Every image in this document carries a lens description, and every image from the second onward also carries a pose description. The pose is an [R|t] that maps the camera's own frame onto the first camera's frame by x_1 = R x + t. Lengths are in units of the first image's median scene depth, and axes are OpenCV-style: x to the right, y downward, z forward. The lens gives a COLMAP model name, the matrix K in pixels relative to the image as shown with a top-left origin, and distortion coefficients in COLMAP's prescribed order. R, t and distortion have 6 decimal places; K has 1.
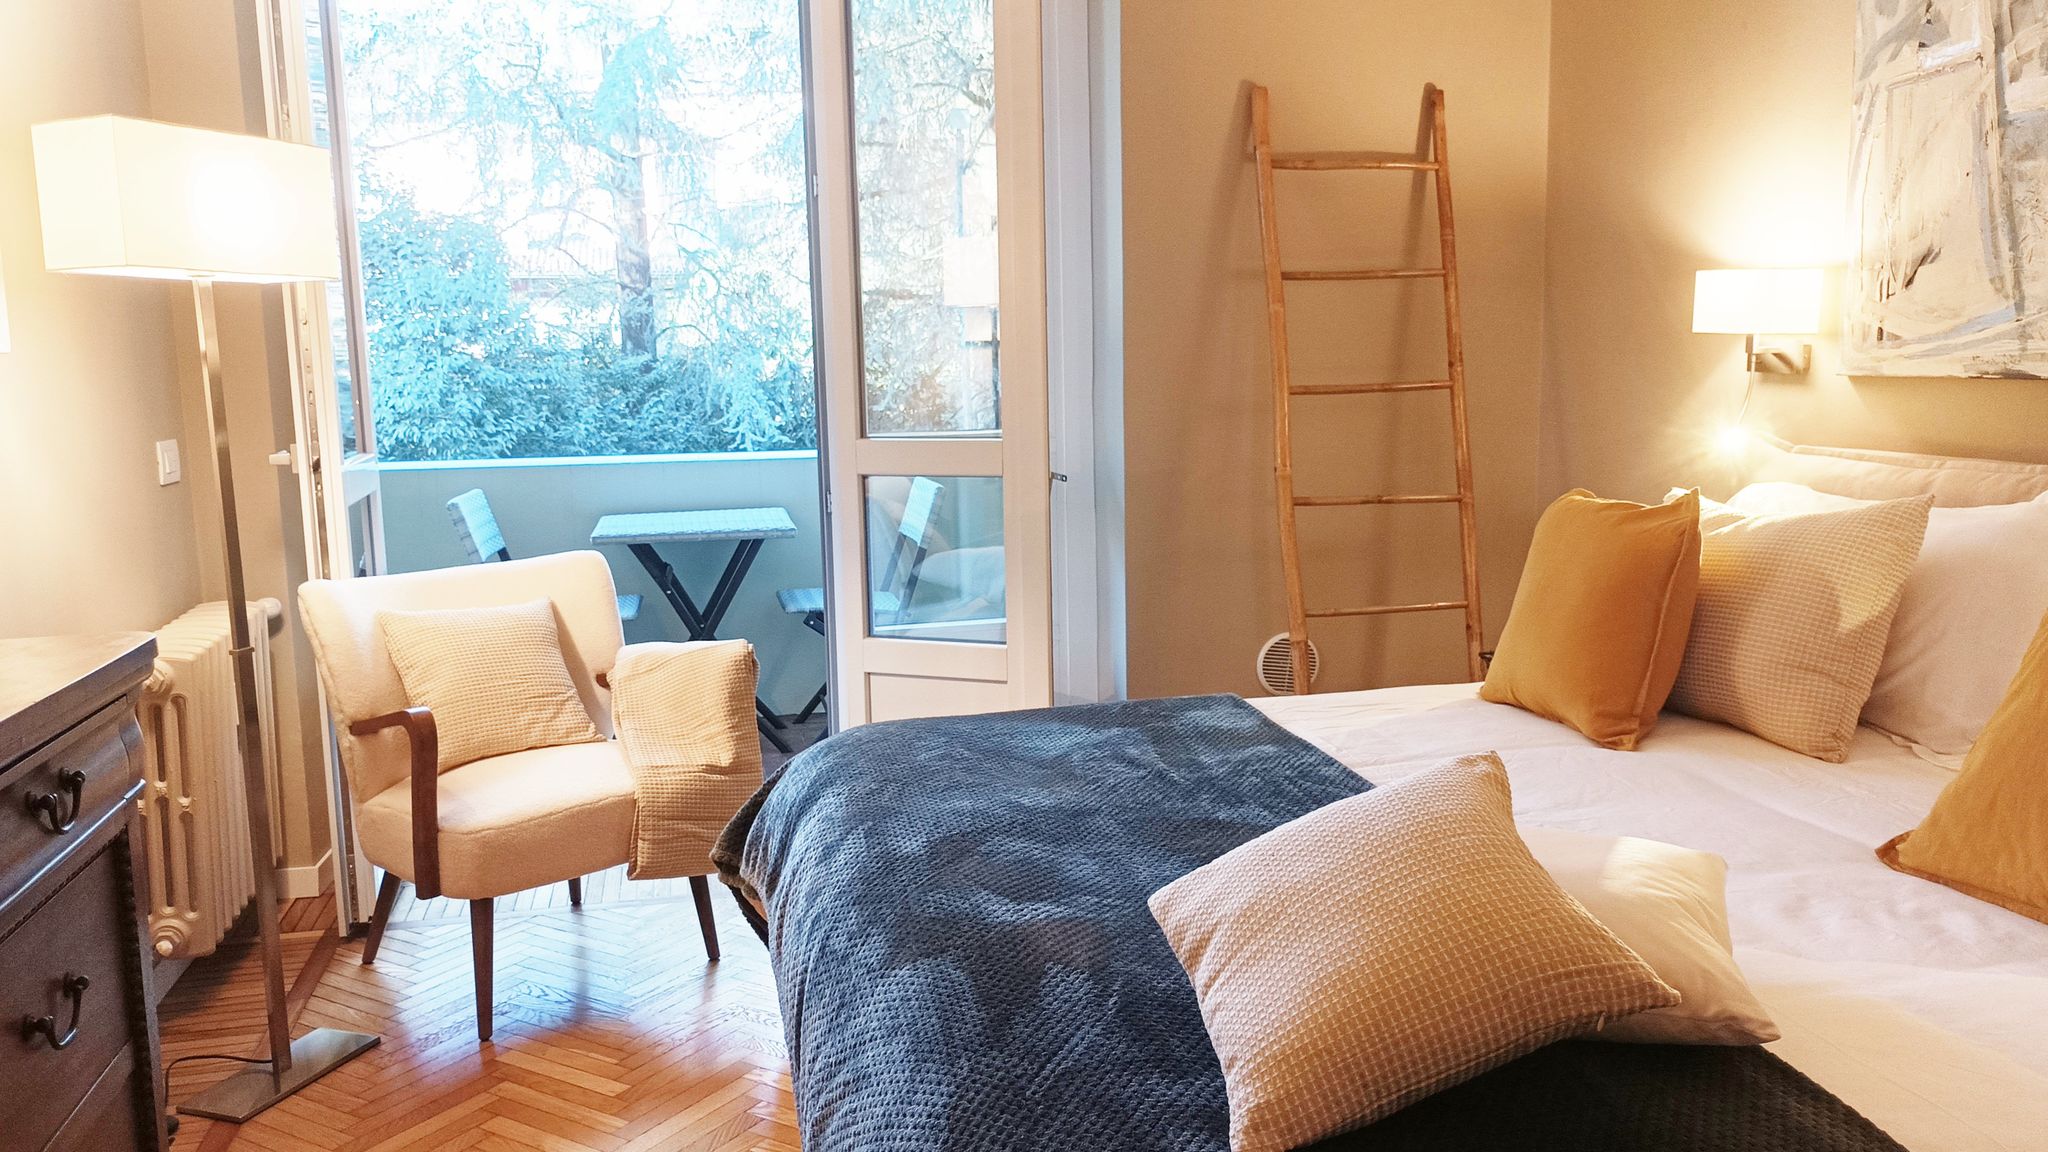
lens RADIAL K [[1580.8, 0, 1027.4], [0, 1580.8, 581.2], [0, 0, 1]] dist [0.030985, -0.032262]
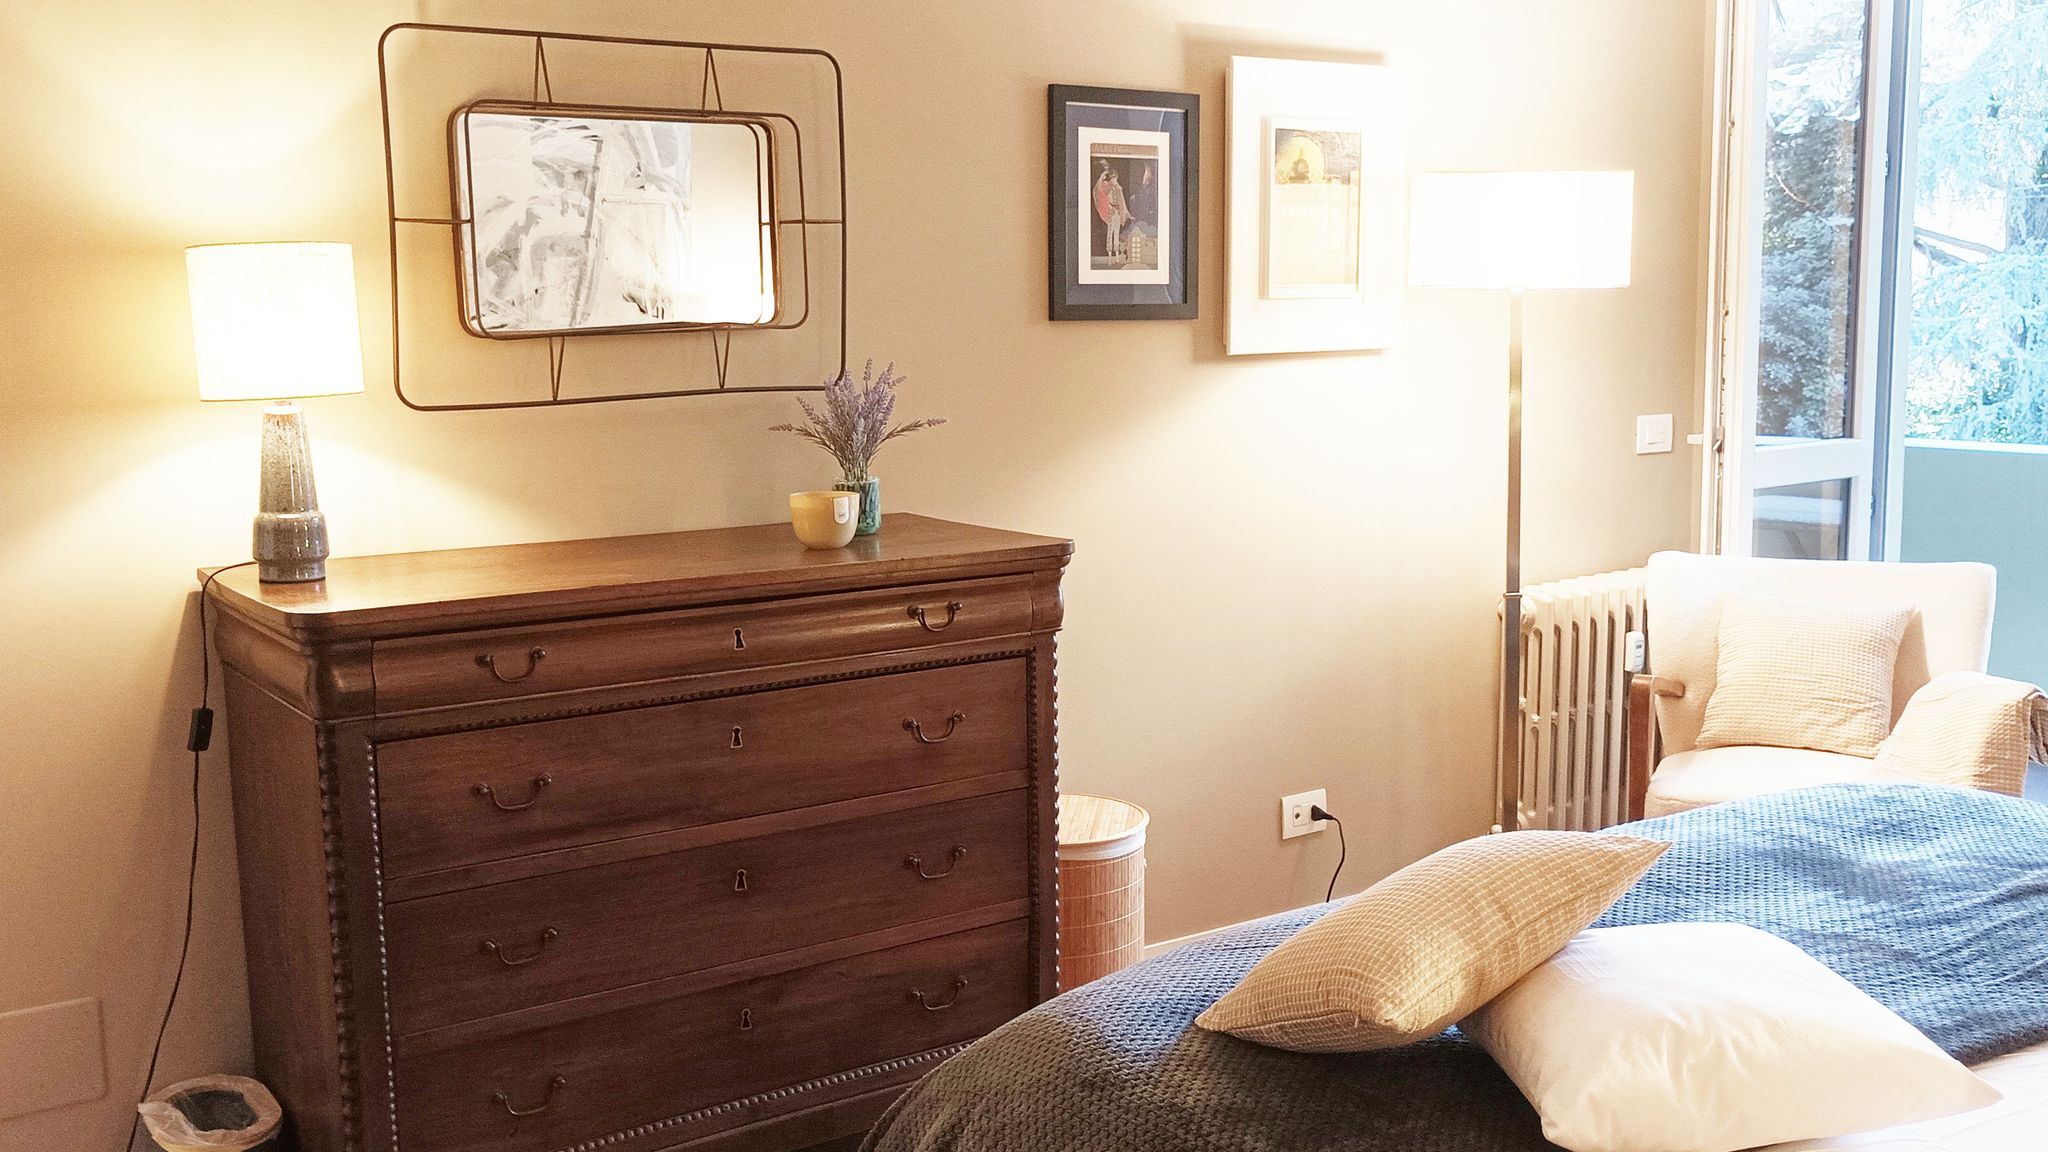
lens RADIAL K [[1912.8, 0, 1024.0], [0, 1912.8, 576.0], [0, 0, 1]] dist [0.023540, -0.018204]
pose [[0.364239, 0.142375, -0.920358, 0.707531], [-0.129326, 0.986403, 0.101410, -0.069920], [0.922282, 0.082089, 0.377699, 0.105185]]
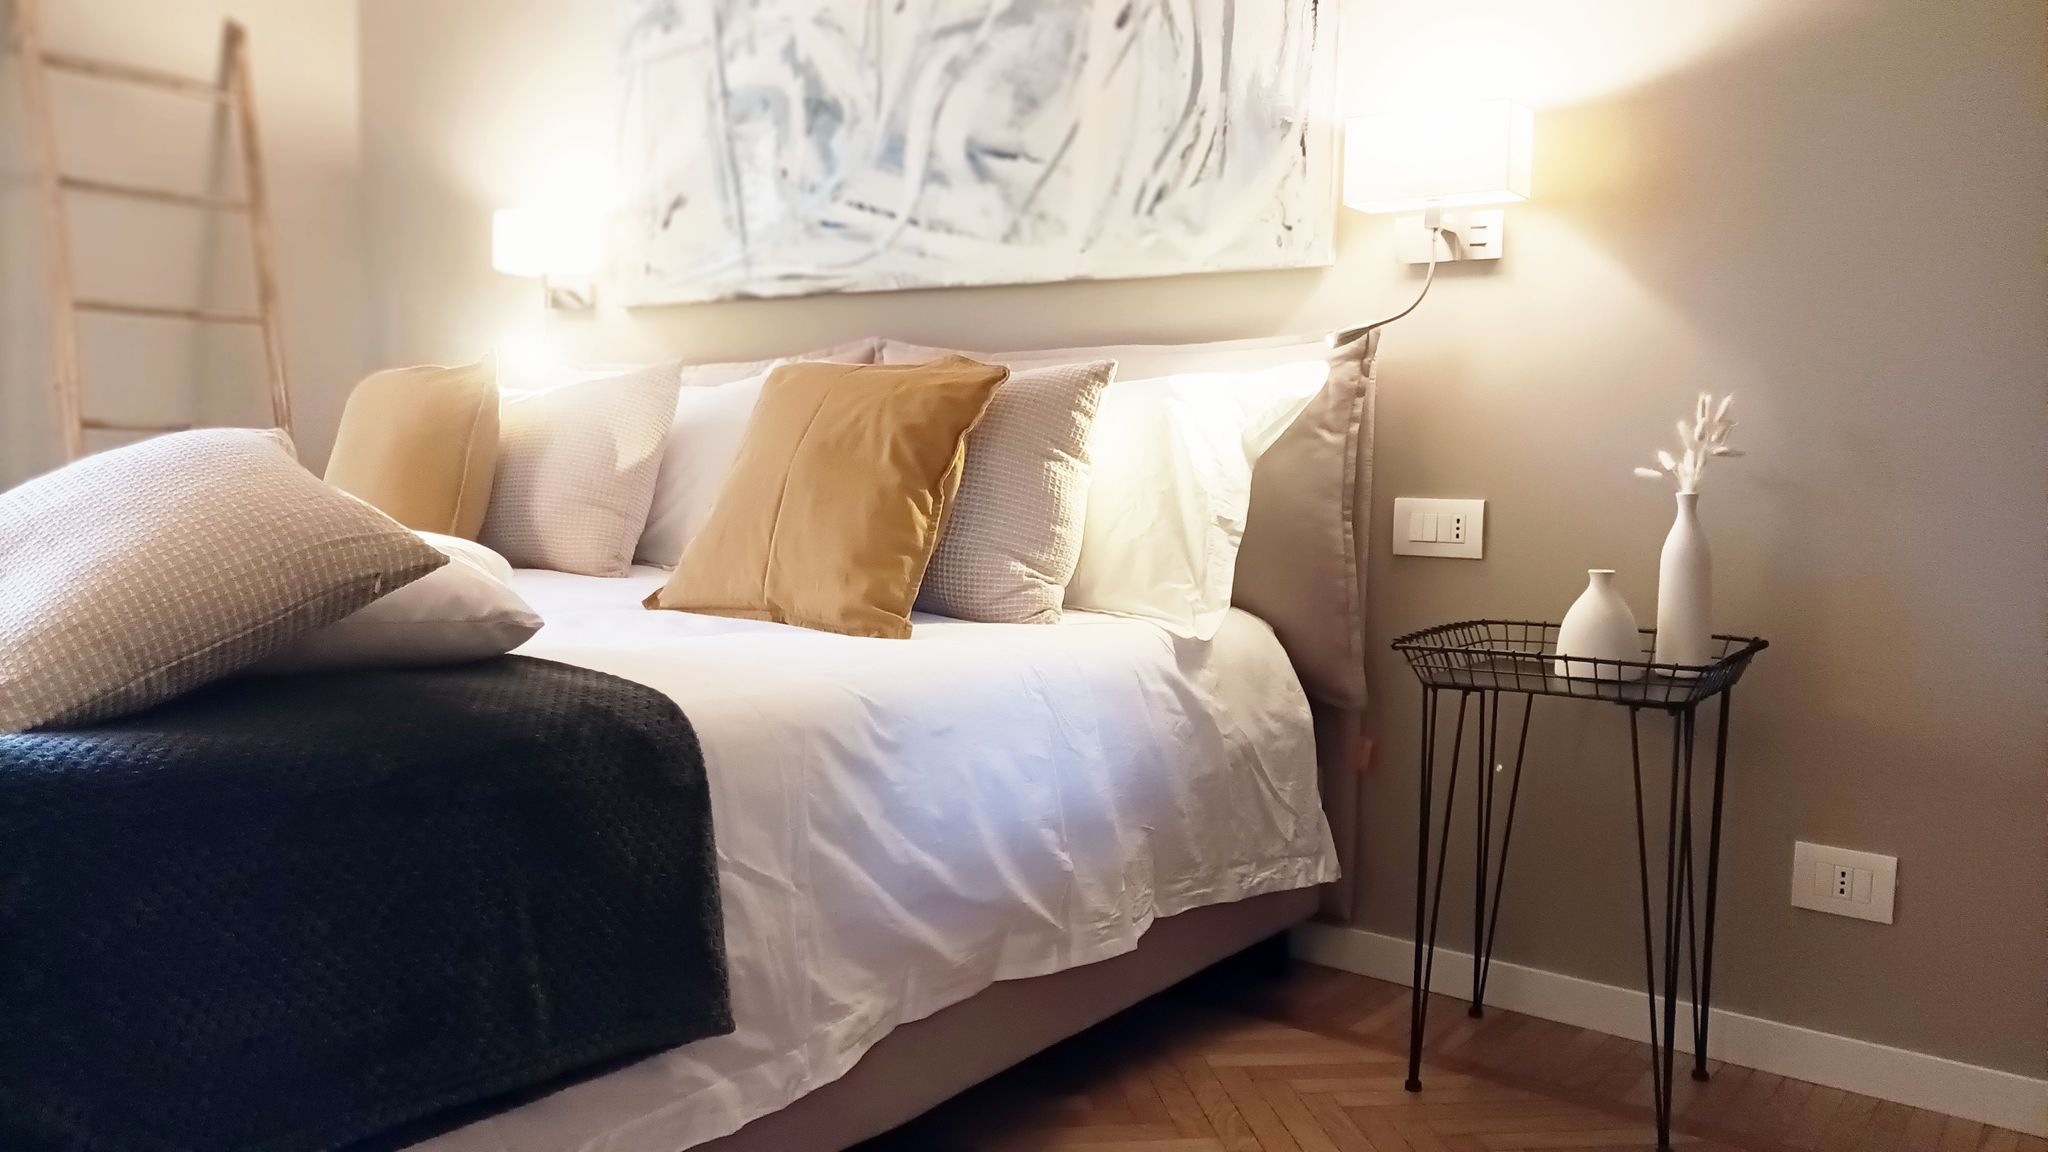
lens RADIAL K [[1522.0, 0, 1016.5], [0, 1522.0, 576.2], [0, 0, 1]] dist [0.031623, -0.010189]
pose [[0.765262, -0.010783, 0.643629, 0.010632], [0.056298, 0.997150, -0.050232, 0.163147], [-0.641253, 0.074676, 0.763687, -0.035975]]
